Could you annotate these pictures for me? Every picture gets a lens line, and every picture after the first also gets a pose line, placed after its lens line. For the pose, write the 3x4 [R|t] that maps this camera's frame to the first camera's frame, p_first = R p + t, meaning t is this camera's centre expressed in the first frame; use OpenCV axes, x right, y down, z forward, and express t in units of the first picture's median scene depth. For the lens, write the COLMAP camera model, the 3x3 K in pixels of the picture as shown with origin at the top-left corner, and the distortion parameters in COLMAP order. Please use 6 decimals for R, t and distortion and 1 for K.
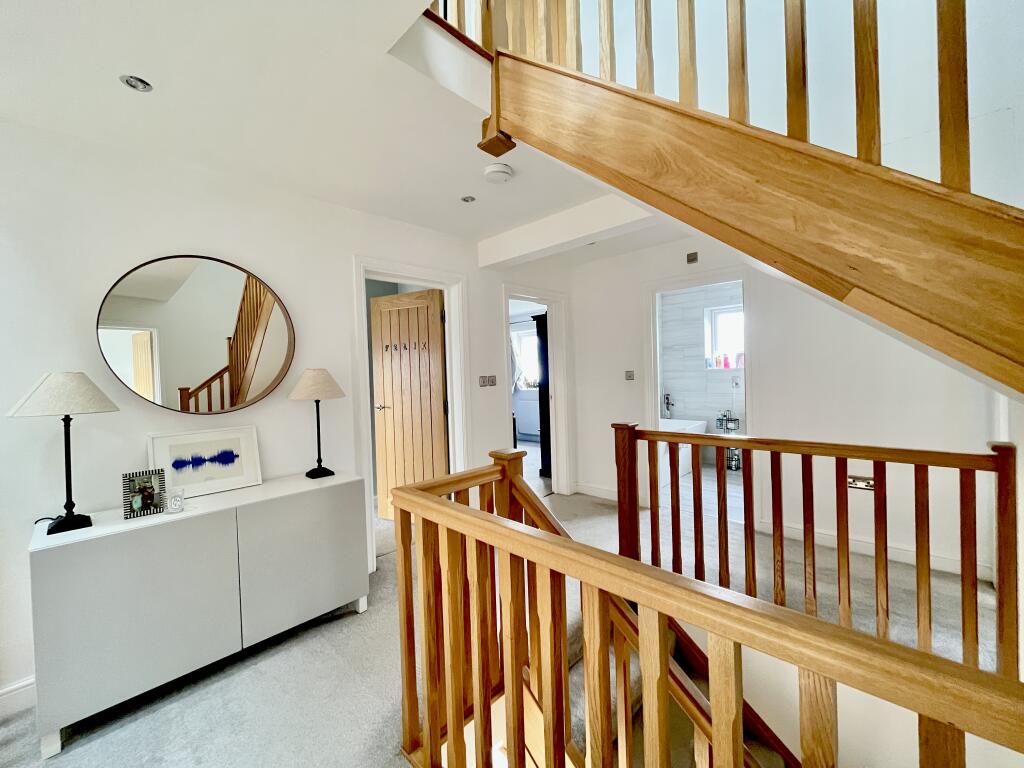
lens RADIAL K [[413.1, 0, 510.5], [0, 413.1, 380.3], [0, 0, 1]] dist [-0.002123, 0.000181]
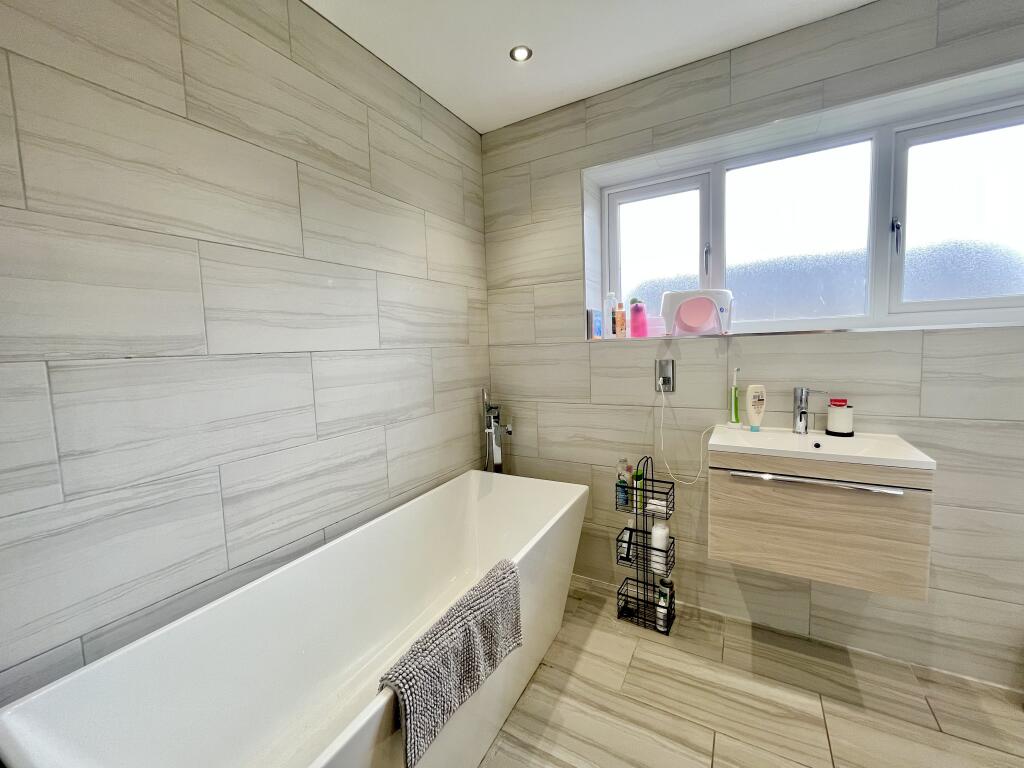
lens RADIAL K [[413.1, 0, 513.0], [0, 413.1, 382.8], [0, 0, 1]] dist [-0.002123, 0.000181]
pose [[0.966099, -0.022082, 0.257225, 0.314871], [0.006088, 0.998007, 0.062809, -0.011920], [-0.258099, -0.059113, 0.964308, 0.664008]]
